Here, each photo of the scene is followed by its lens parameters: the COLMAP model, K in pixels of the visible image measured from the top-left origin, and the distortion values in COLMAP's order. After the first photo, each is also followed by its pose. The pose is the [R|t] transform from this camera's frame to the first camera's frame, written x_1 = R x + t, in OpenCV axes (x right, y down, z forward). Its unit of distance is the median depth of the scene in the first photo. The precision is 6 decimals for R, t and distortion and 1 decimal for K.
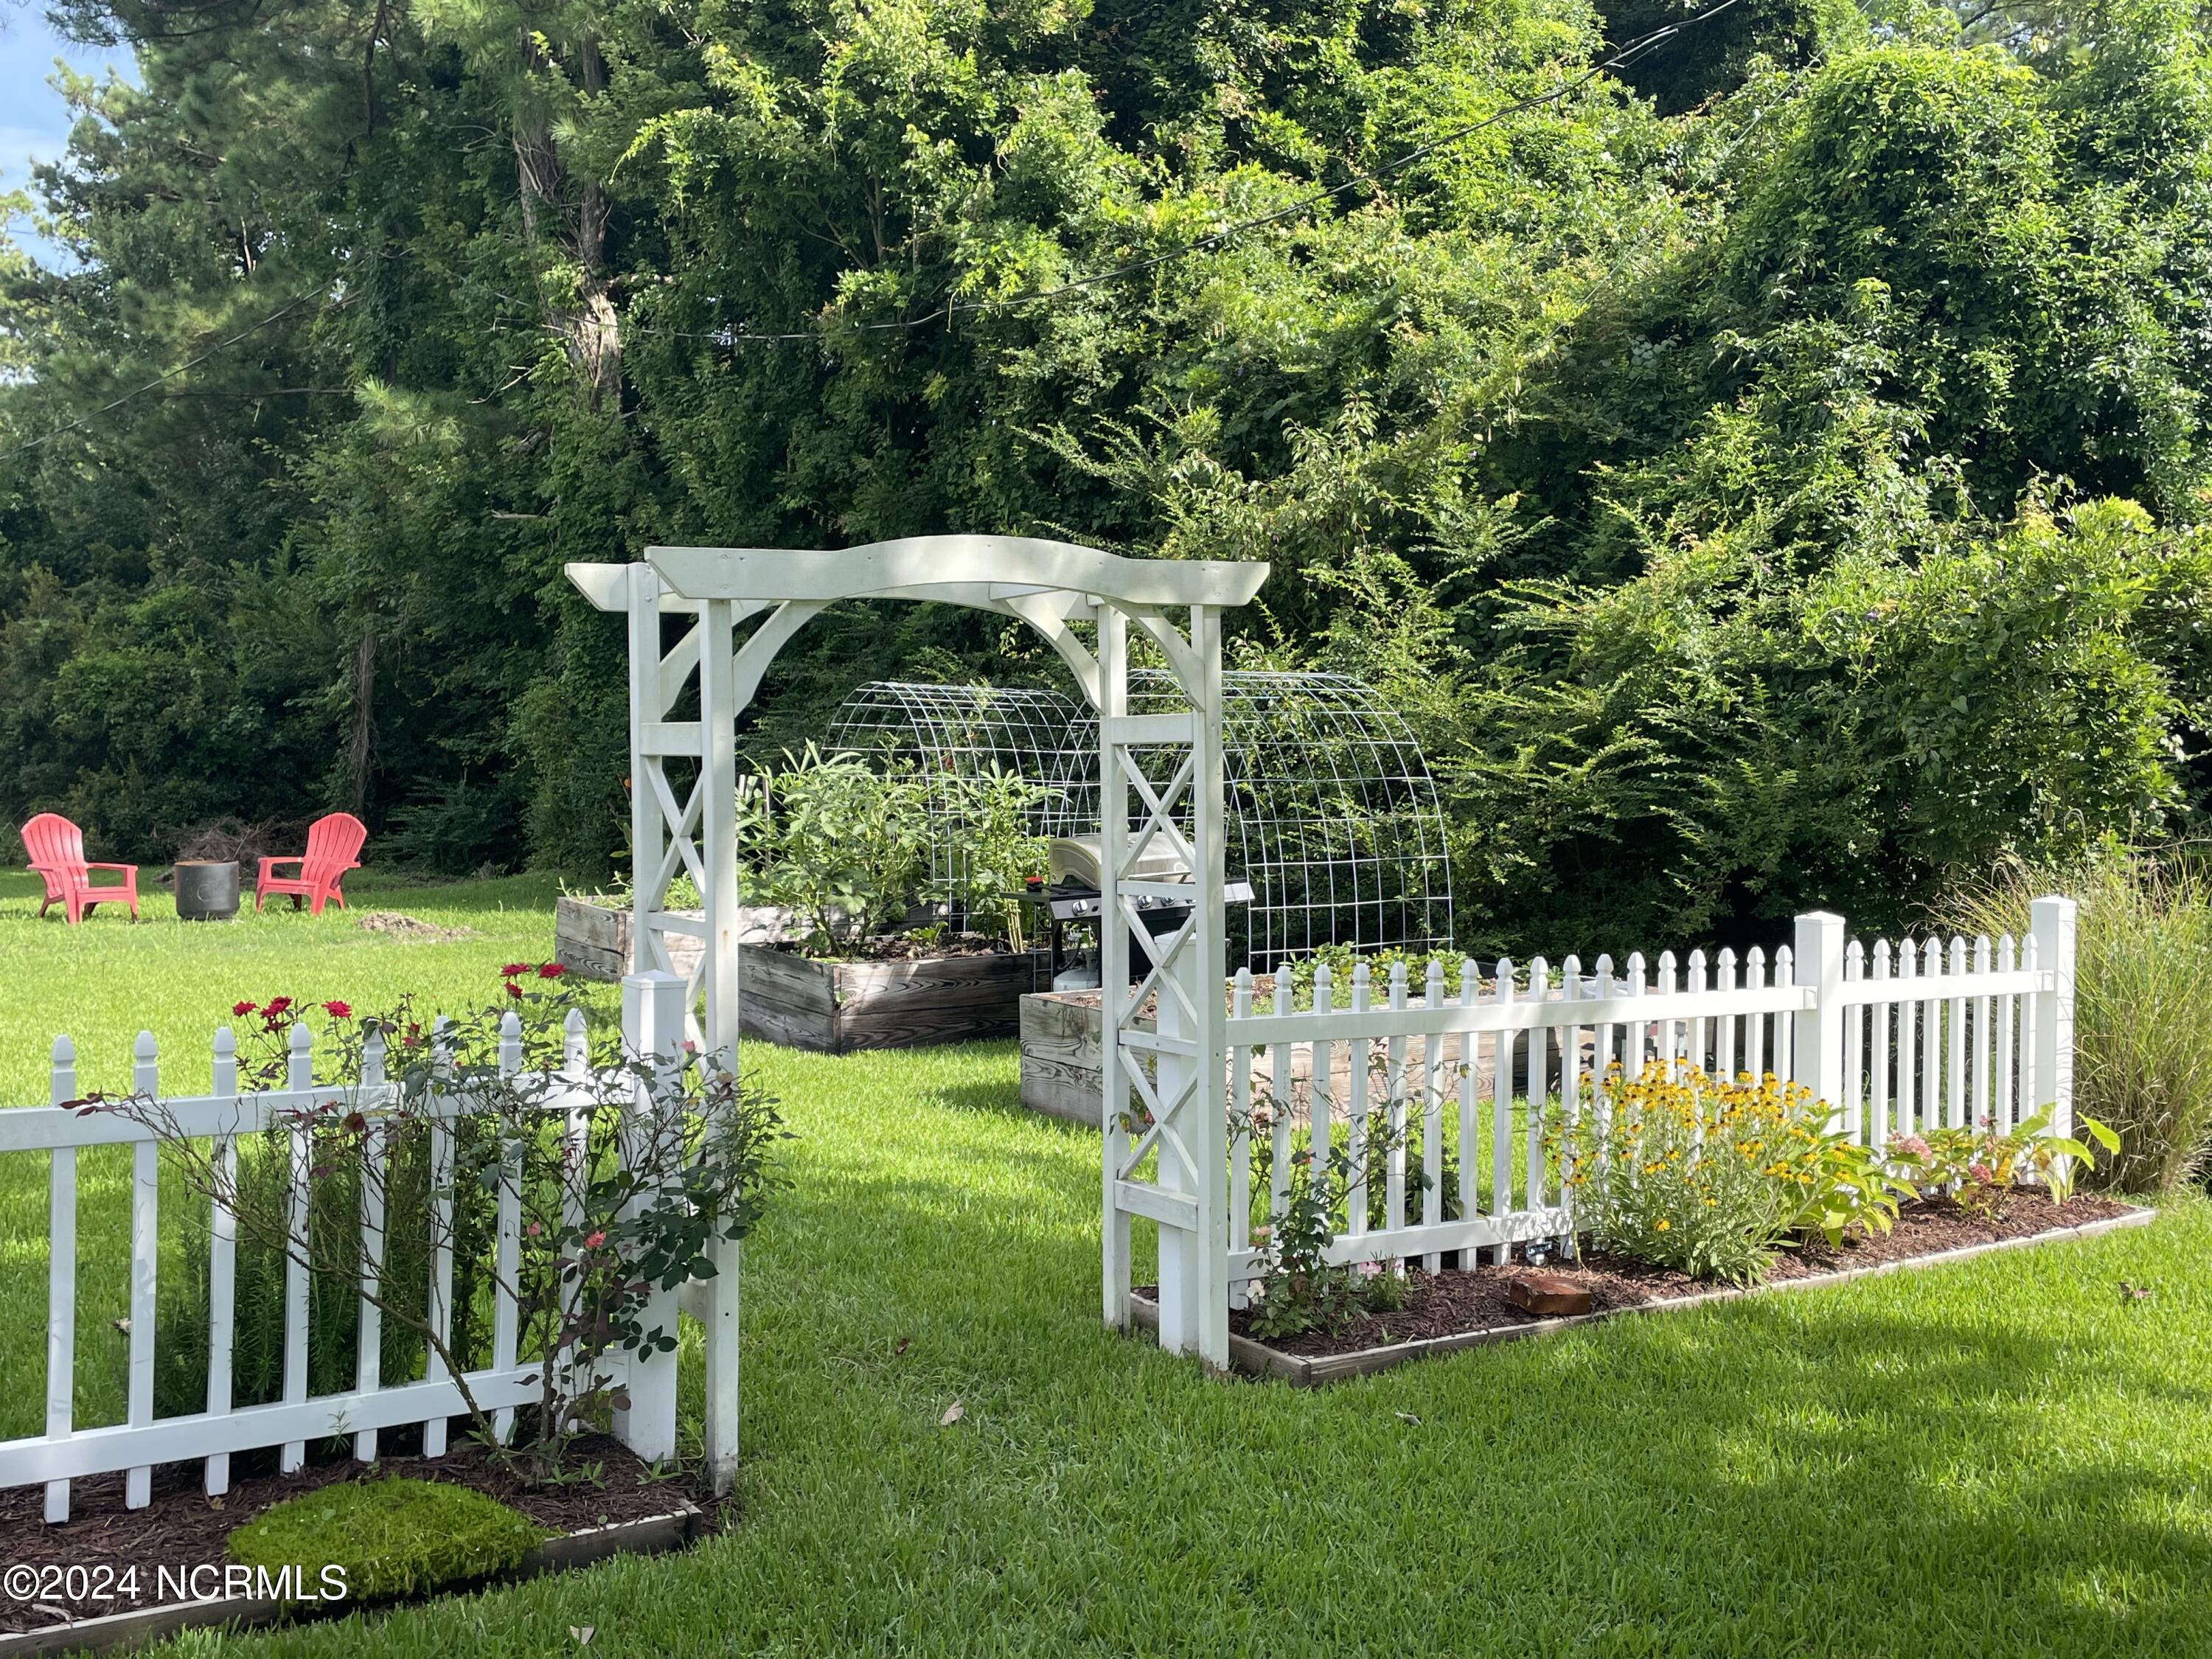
lens RADIAL K [[2066.5, 0, 1107.4], [0, 2066.5, 822.8], [0, 0, 1]] dist [0.035683, 0.000000]
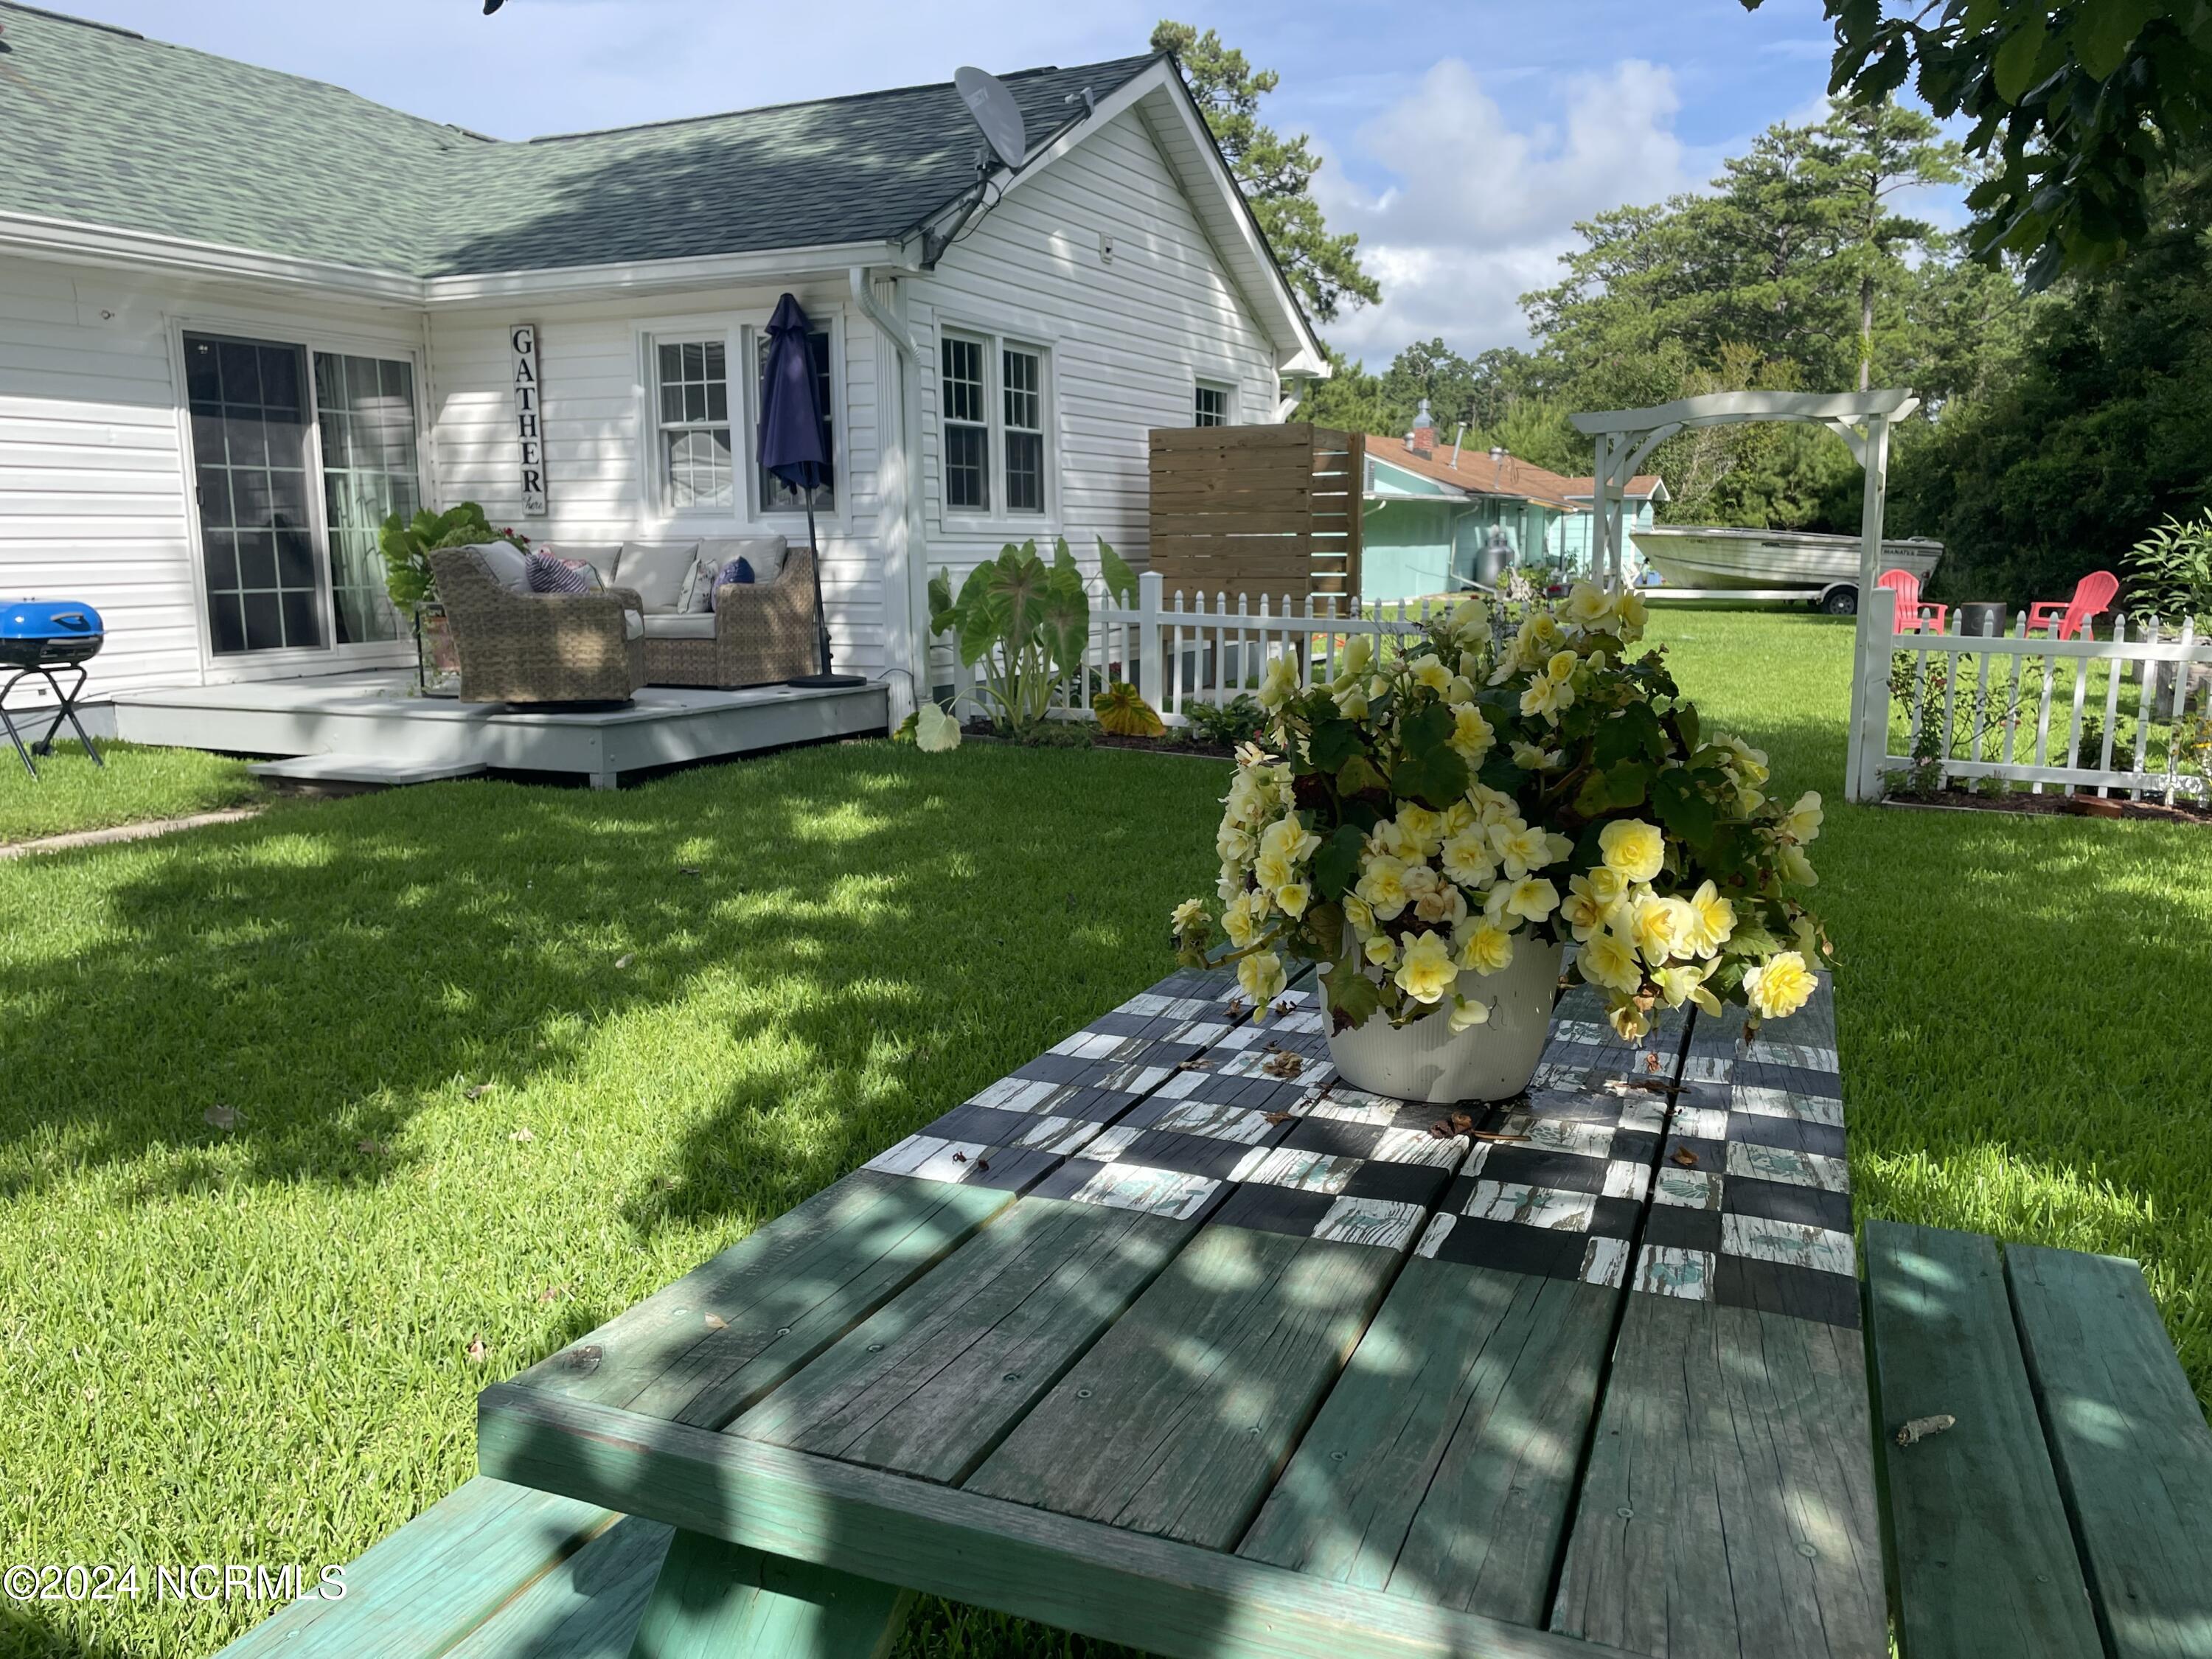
lens RADIAL K [[1700.6, 0, 1103.4], [0, 1700.6, 844.5], [0, 0, 1]] dist [0.000323, -0.010685]
pose [[0.491807, 0.142441, -0.858974, 0.300879], [-0.021741, 0.988229, 0.151427, 0.018948], [0.870433, -0.055798, 0.489115, -0.118536]]
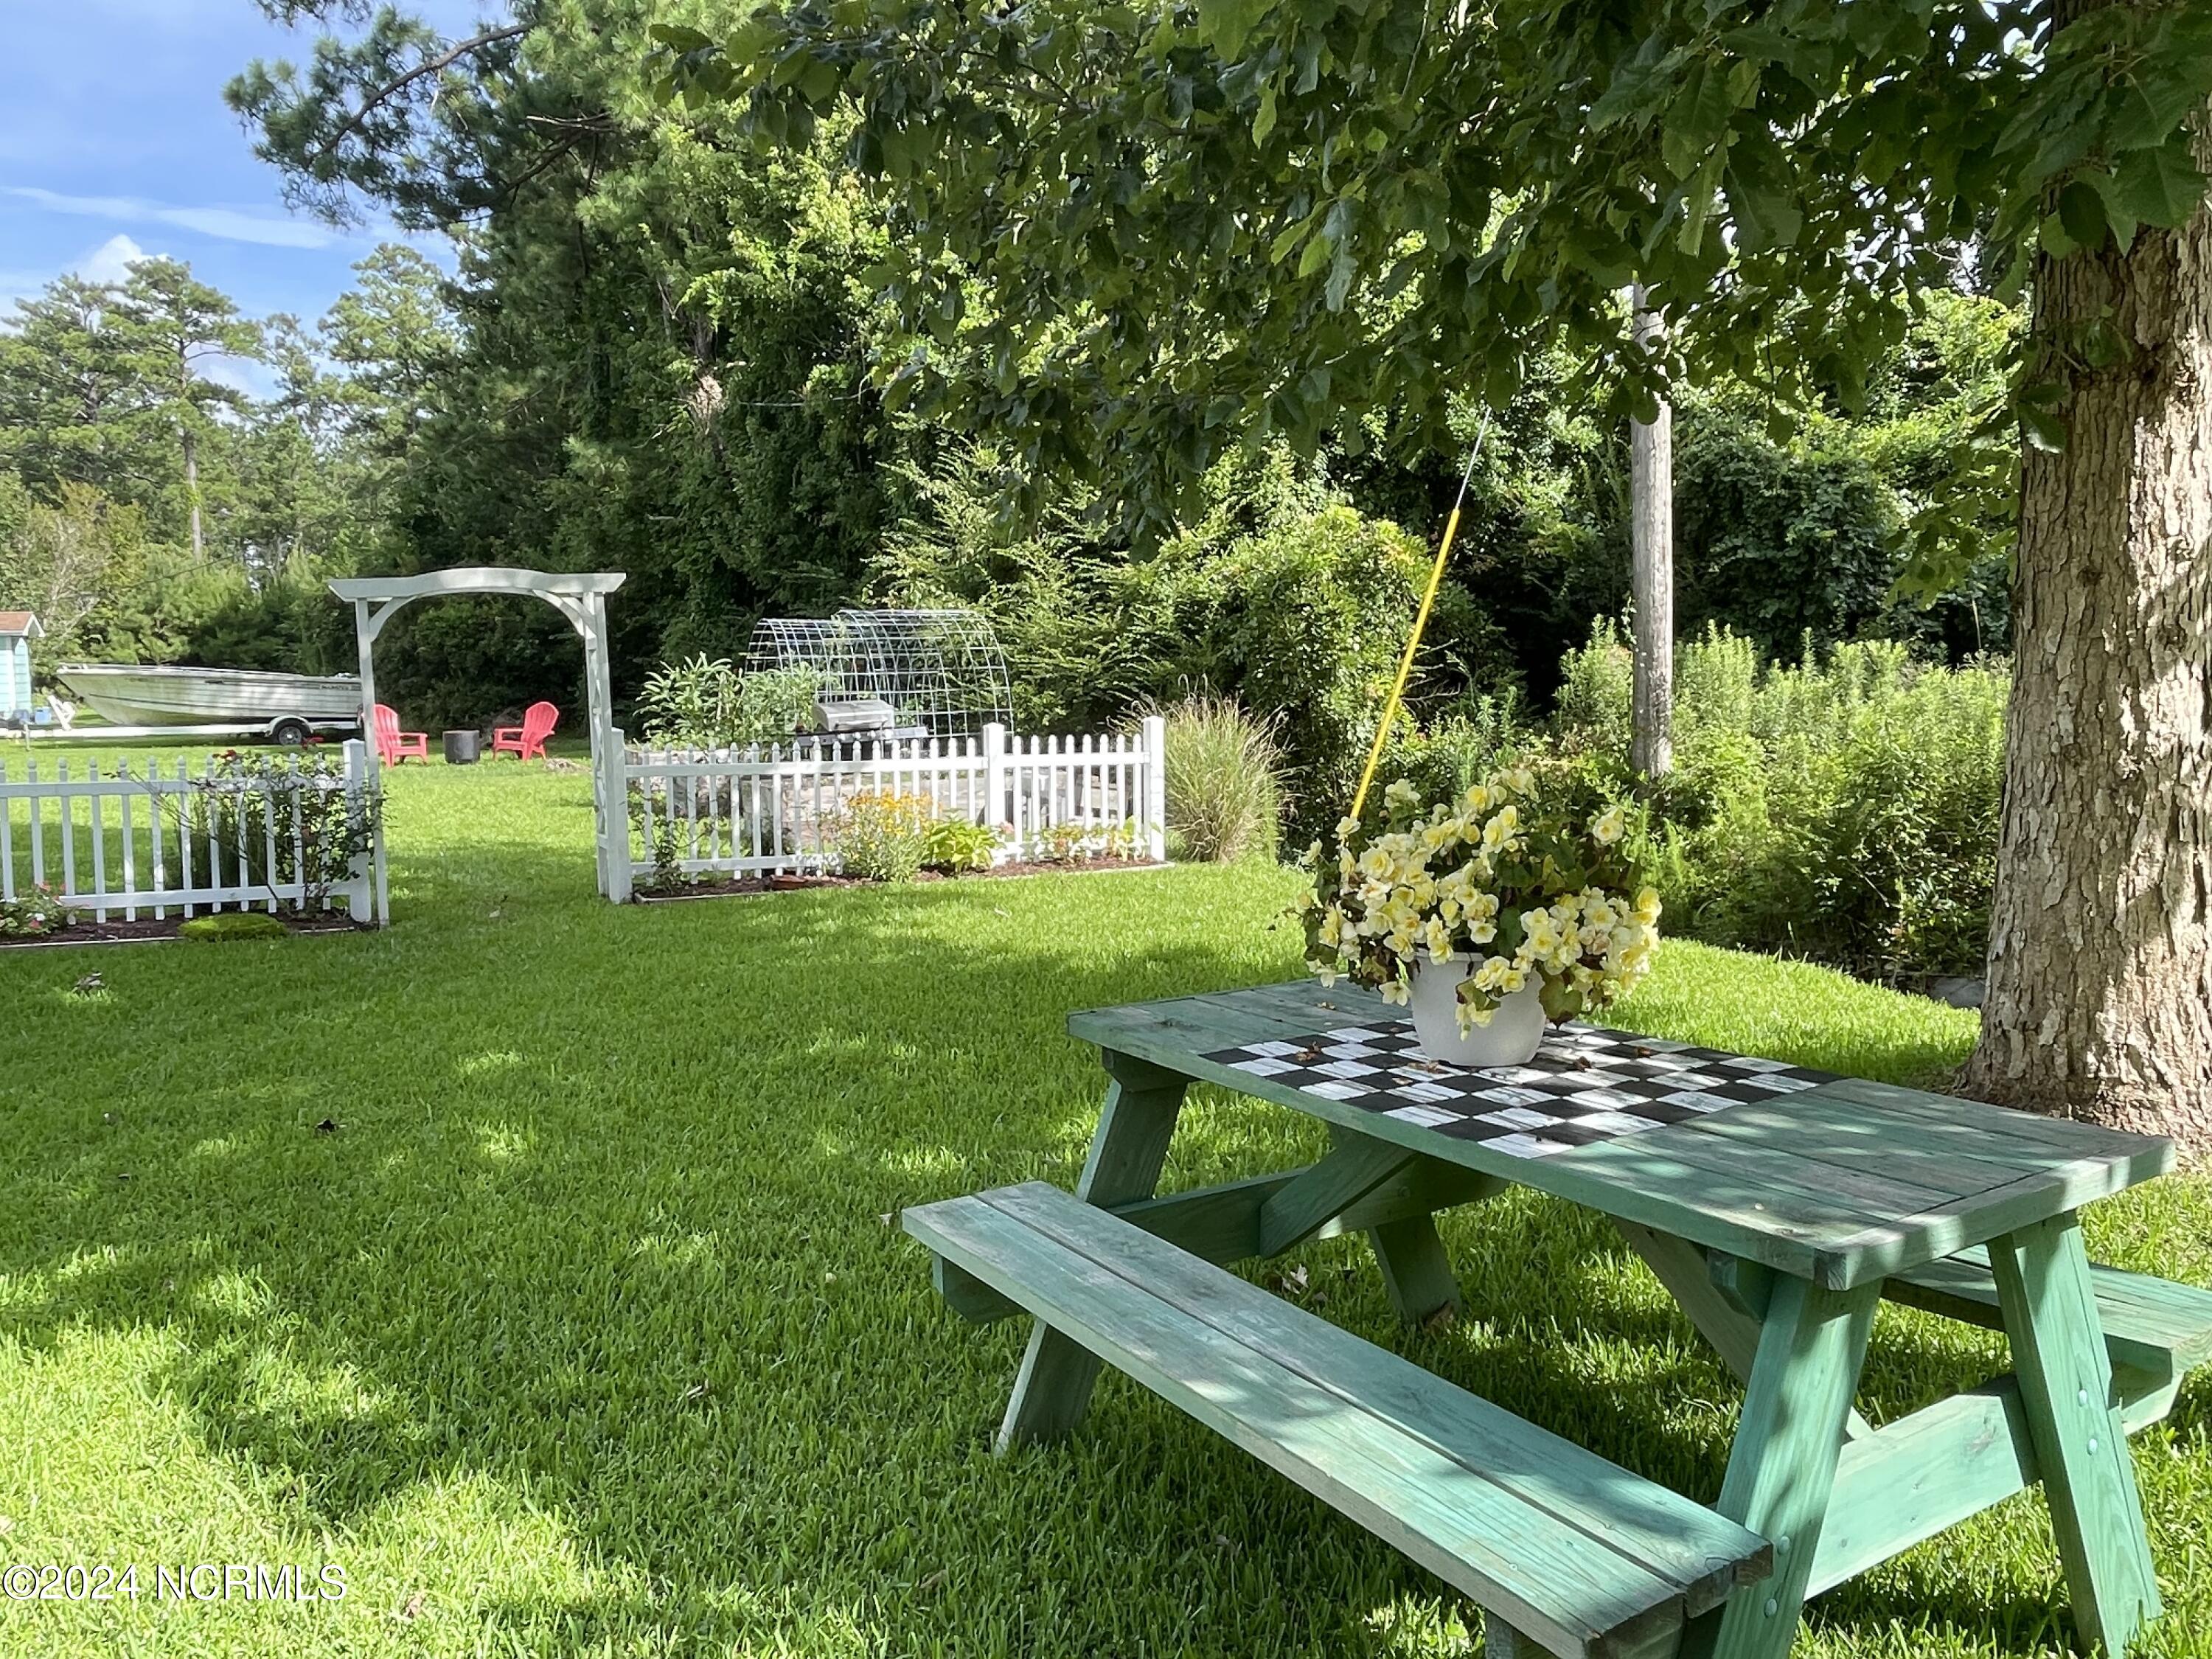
lens RADIAL K [[1520.3, 0, 1100.3], [0, 1520.3, 822.4], [0, 0, 1]] dist [-0.011566, -0.005281]
pose [[0.994812, -0.006639, -0.101516, 0.218369], [0.013869, 0.997403, 0.070677, 0.012749], [0.100783, -0.071719, 0.992320, -0.196625]]
